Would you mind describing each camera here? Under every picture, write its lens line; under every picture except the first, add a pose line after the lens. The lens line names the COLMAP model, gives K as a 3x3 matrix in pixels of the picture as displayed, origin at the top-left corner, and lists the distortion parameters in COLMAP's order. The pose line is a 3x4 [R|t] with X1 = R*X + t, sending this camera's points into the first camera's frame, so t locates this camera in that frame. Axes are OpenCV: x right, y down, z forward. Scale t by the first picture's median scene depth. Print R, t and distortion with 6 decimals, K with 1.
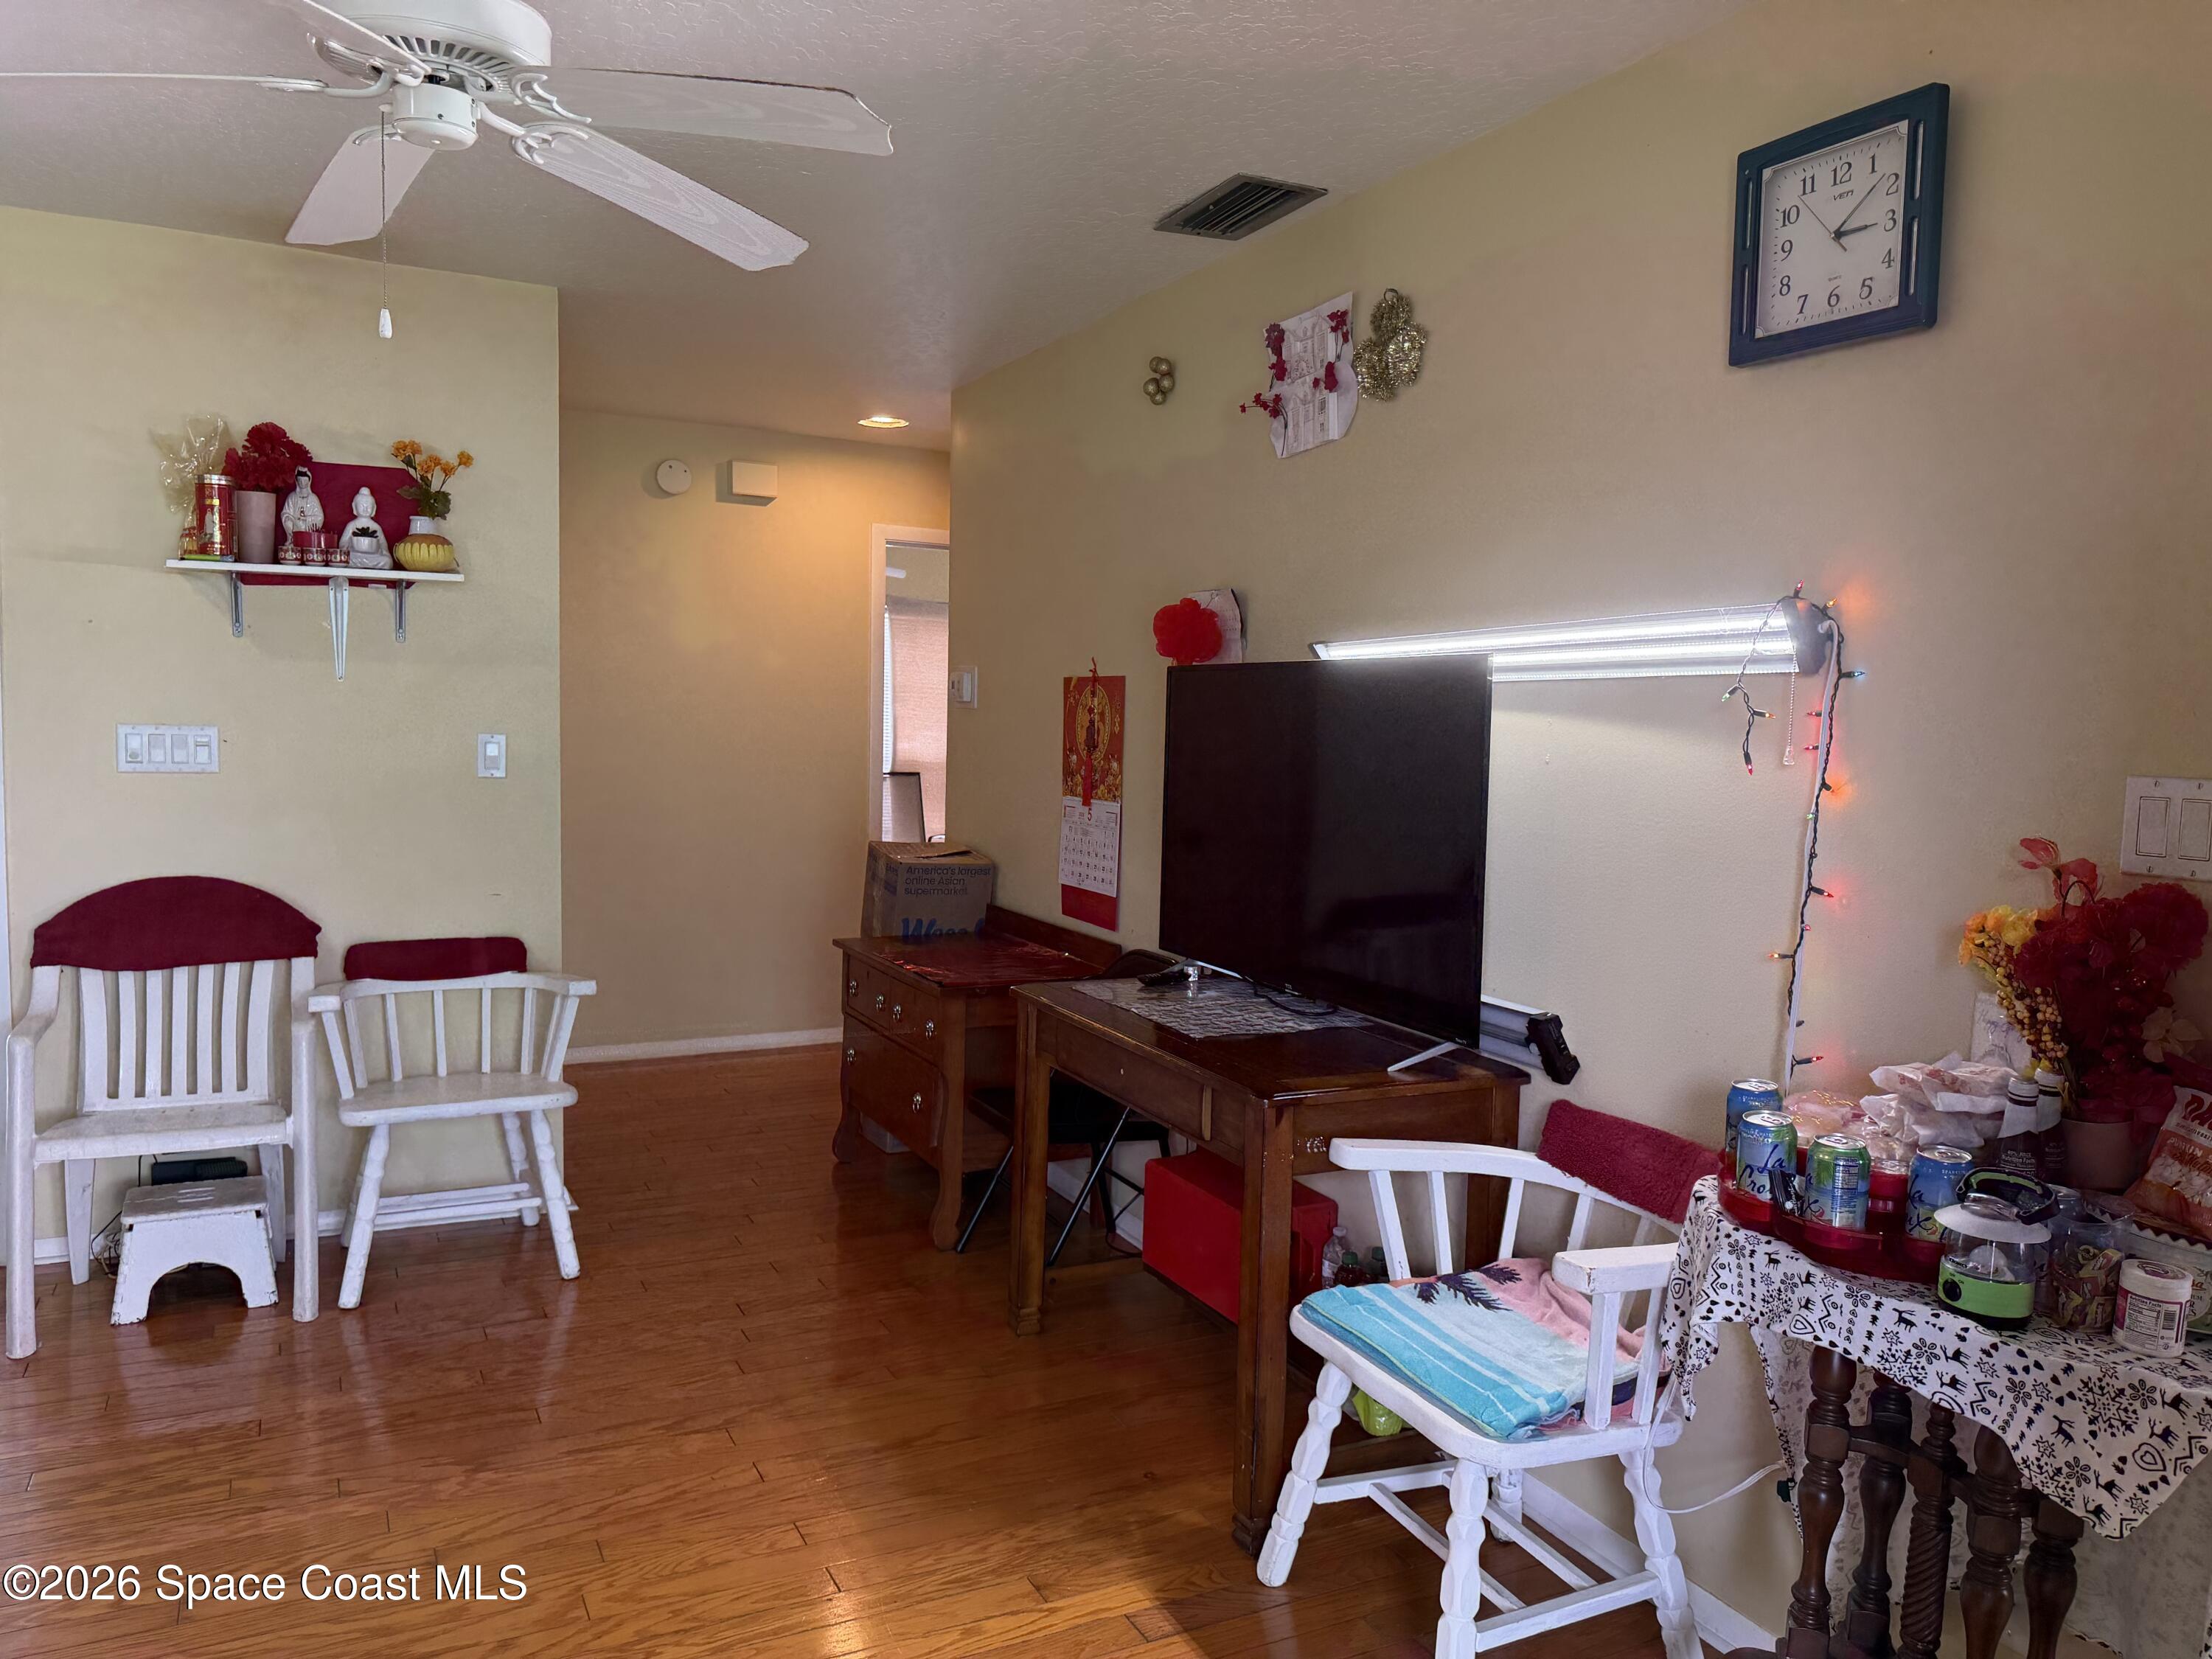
lens RADIAL K [[1566.4, 0, 1098.6], [0, 1566.4, 844.7], [0, 0, 1]] dist [0.048049, -0.006048]
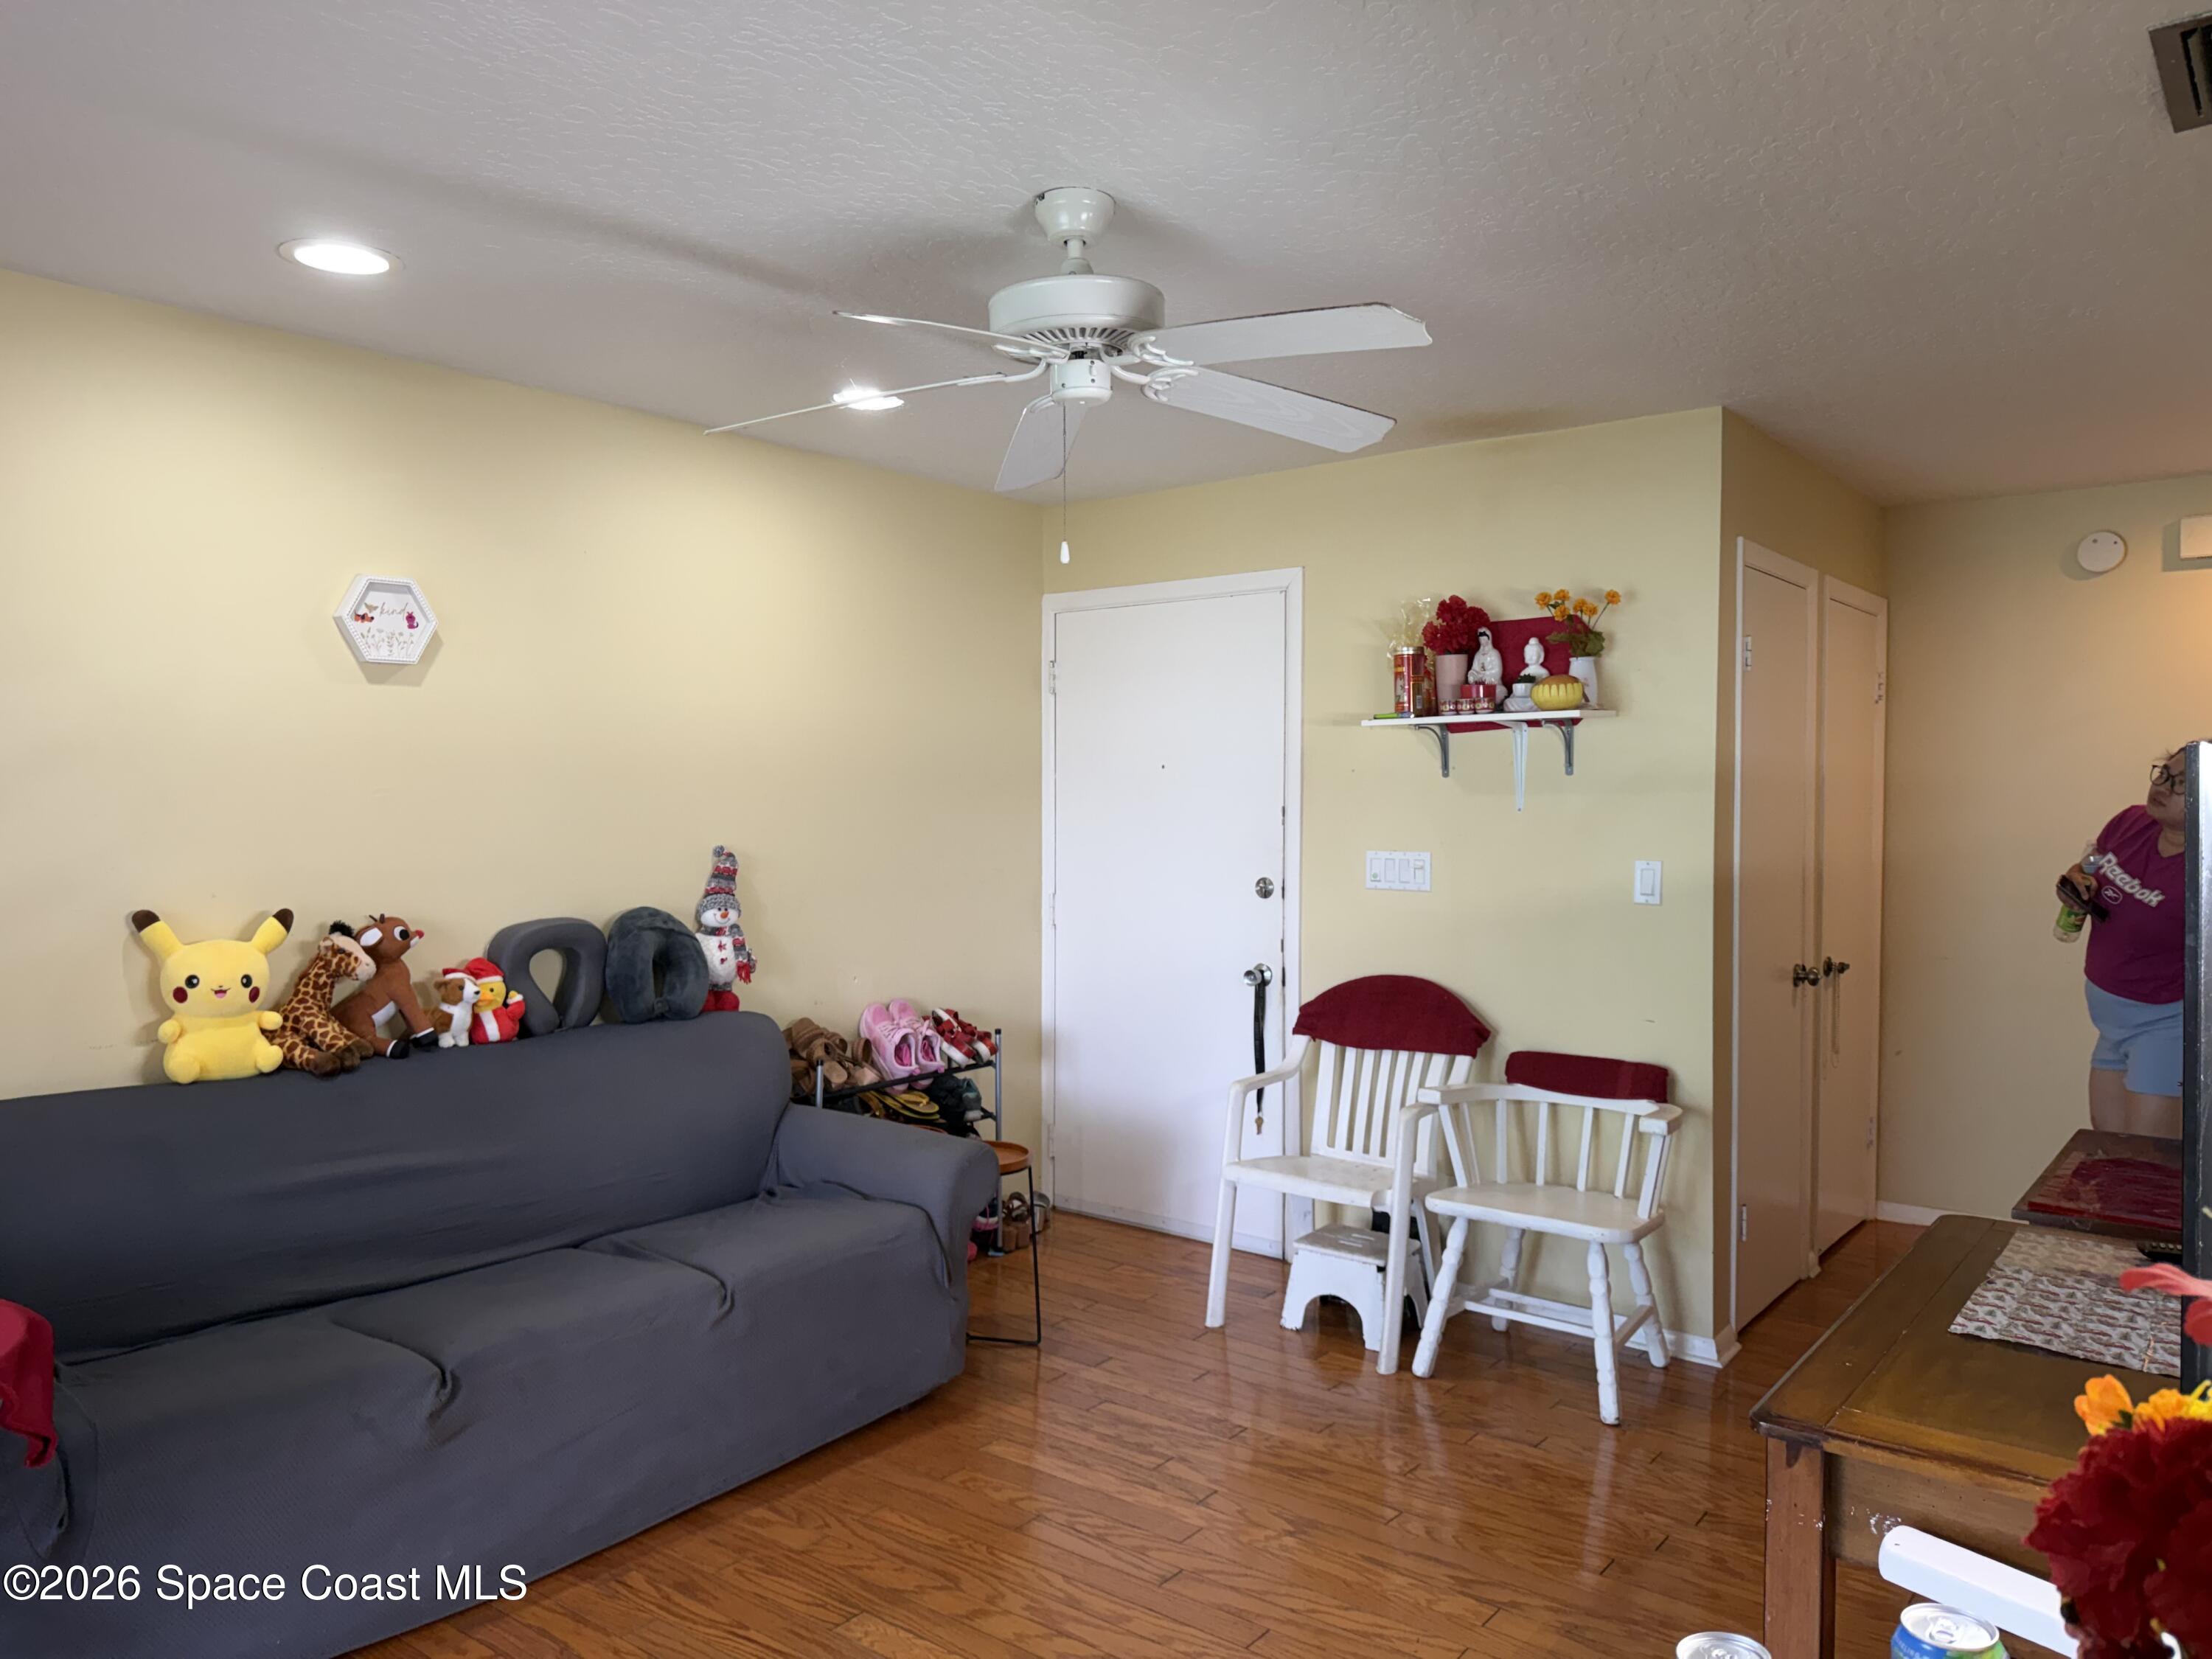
lens RADIAL K [[1566.4, 0, 1103.2], [0, 1566.4, 806.5], [0, 0, 1]] dist [0.048049, -0.006048]
pose [[0.435687, -0.014453, -0.899982, 0.405460], [-0.068102, 0.996476, -0.048972, -0.034359], [0.897518, 0.082627, 0.433167, 0.269186]]
